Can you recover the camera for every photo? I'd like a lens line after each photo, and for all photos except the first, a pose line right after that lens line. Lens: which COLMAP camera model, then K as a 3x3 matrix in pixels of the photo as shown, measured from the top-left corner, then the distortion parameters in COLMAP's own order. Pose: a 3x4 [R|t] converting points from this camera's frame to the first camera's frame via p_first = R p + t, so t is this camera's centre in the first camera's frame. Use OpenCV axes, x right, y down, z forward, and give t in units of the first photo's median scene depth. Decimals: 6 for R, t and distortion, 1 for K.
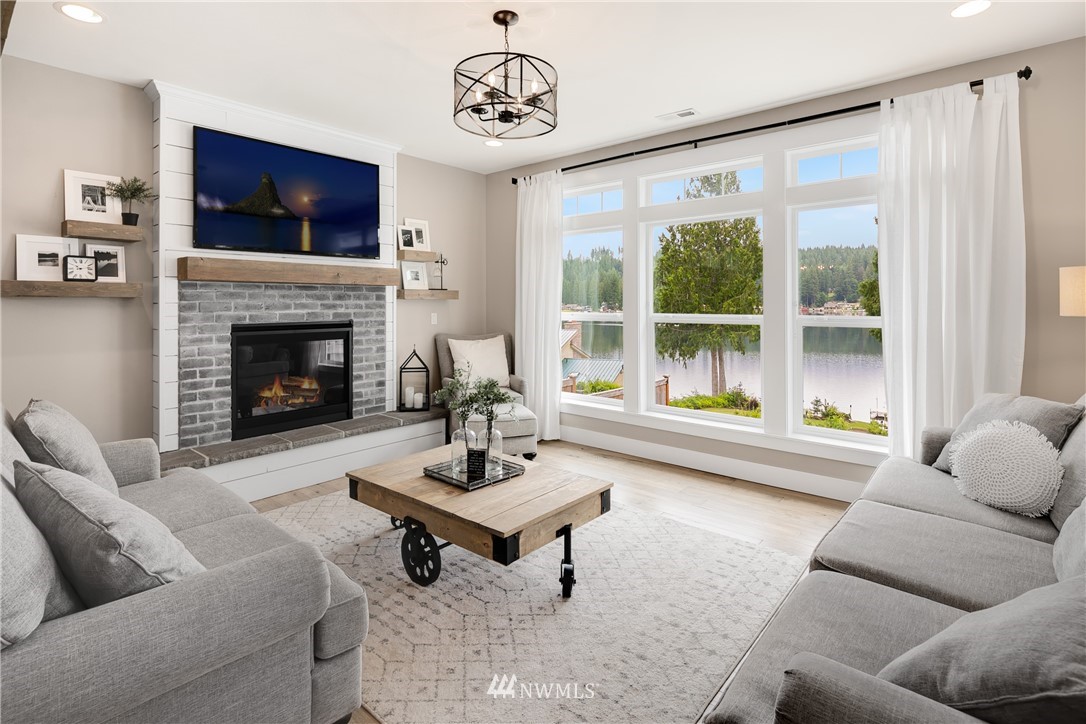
lens RADIAL K [[531.6, 0, 539.7], [0, 531.6, 368.7], [0, 0, 1]] dist [0.005657, 0.000550]
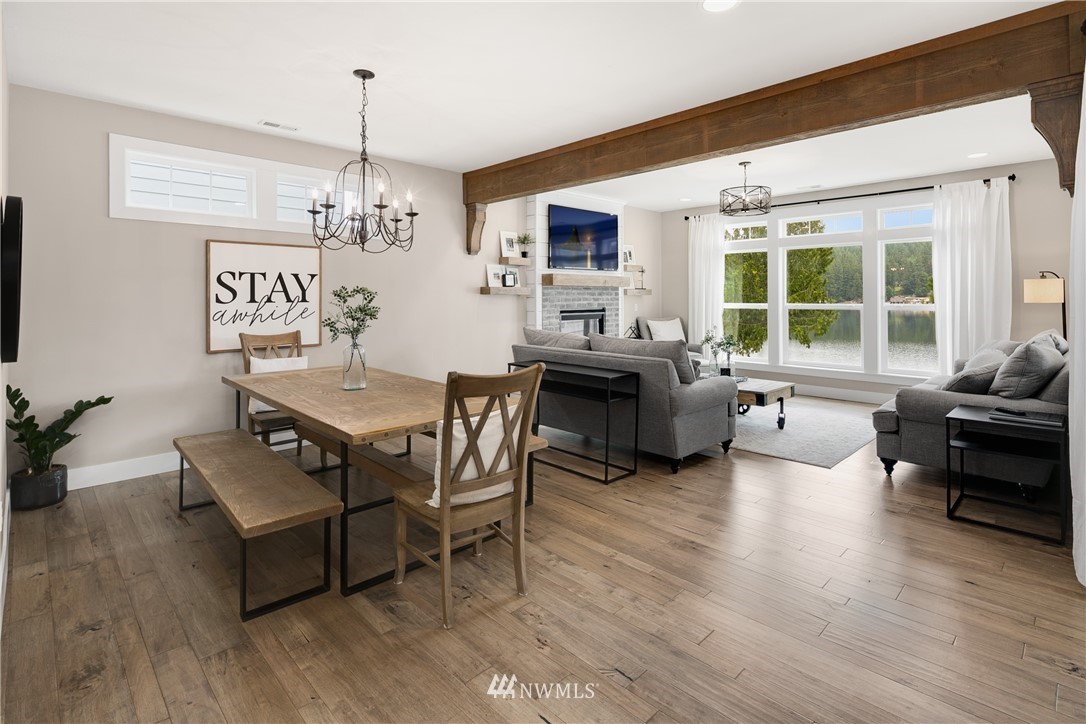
lens RADIAL K [[531.6, 0, 546.1], [0, 531.6, 354.2], [0, 0, 1]] dist [0.005657, 0.000550]
pose [[0.996532, 0.008921, -0.082732, -0.477863], [-0.010263, 0.999822, -0.015808, 0.102579], [0.082576, 0.016602, 0.996446, -0.834819]]
